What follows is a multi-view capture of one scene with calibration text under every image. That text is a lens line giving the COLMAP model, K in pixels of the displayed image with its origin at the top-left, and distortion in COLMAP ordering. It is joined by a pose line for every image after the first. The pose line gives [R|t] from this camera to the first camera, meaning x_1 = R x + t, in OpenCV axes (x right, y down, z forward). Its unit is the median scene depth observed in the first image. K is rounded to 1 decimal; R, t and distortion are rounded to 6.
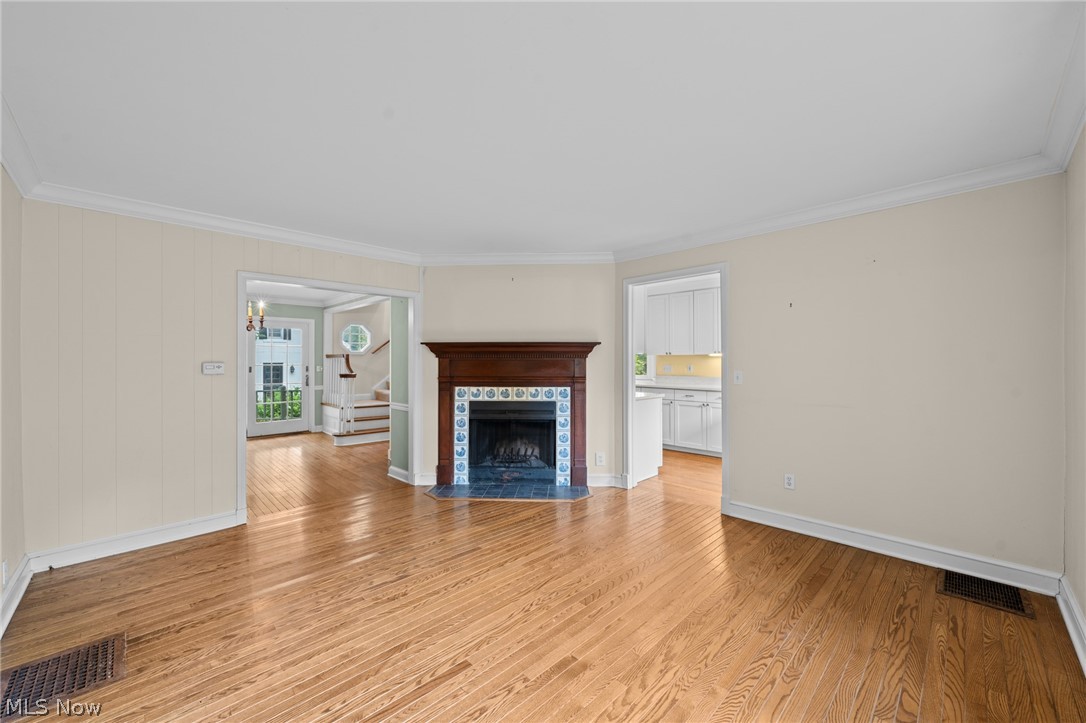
lens RADIAL K [[417.4, 0, 544.9], [0, 417.4, 358.4], [0, 0, 1]] dist [0.001101, 0.000031]
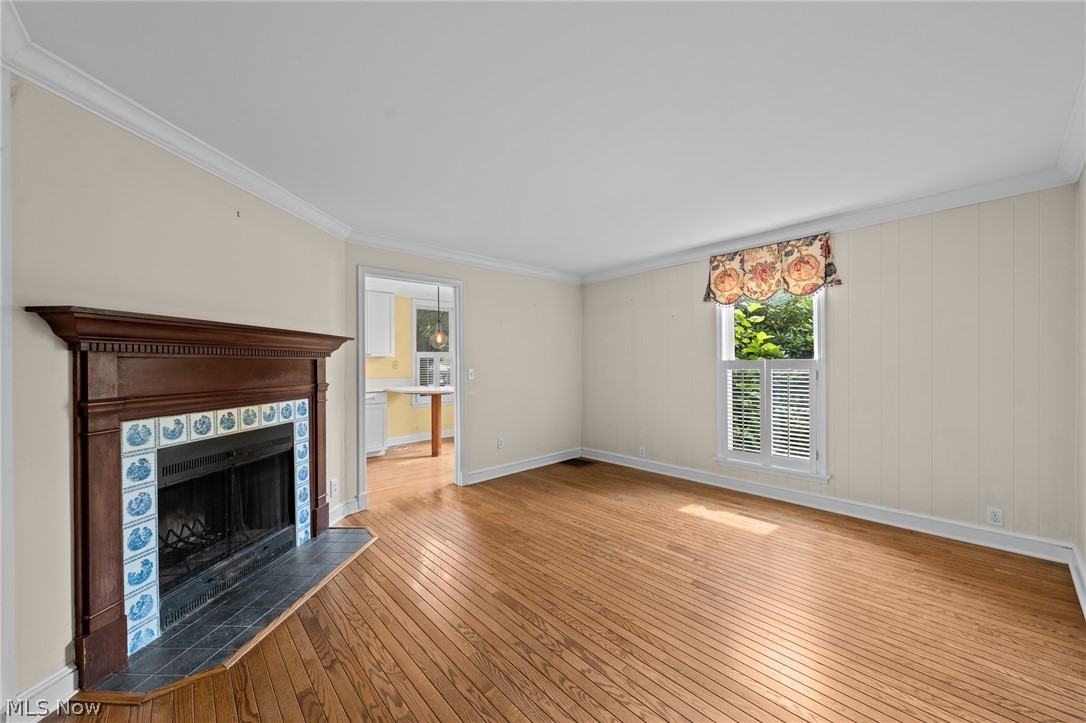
lens RADIAL K [[403.9, 0, 549.9], [0, 403.9, 363.2], [0, 0, 1]] dist [0.000793, 0.000128]
pose [[0.033979, 0.001797, 0.999421, -0.602591], [0.002517, 0.999995, -0.001884, 0.011541], [-0.999419, 0.002580, 0.033975, 0.567222]]
